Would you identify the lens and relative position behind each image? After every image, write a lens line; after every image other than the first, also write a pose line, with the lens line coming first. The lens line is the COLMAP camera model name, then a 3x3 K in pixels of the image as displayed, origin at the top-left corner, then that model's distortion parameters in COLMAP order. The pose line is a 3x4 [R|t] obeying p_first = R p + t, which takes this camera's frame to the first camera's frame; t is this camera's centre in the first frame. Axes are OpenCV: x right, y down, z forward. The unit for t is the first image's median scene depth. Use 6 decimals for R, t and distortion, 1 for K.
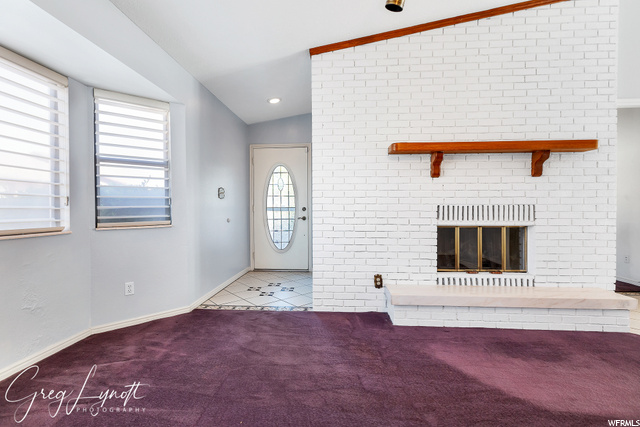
lens RADIAL K [[288.5, 0, 317.1], [0, 288.5, 211.5], [0, 0, 1]] dist [0.006189, 0.000726]
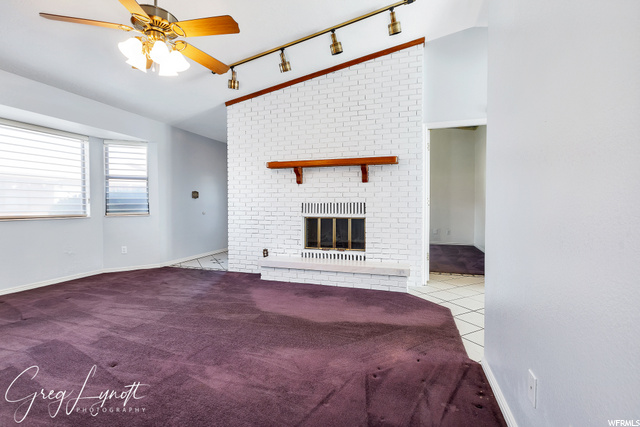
lens RADIAL K [[288.5, 0, 324.1], [0, 288.5, 213.0], [0, 0, 1]] dist [0.006189, 0.000726]
pose [[0.972496, 0.007185, -0.232810, 0.884106], [-0.004448, 0.999915, 0.012281, 0.011000], [0.232878, -0.010908, 0.972445, -0.405611]]
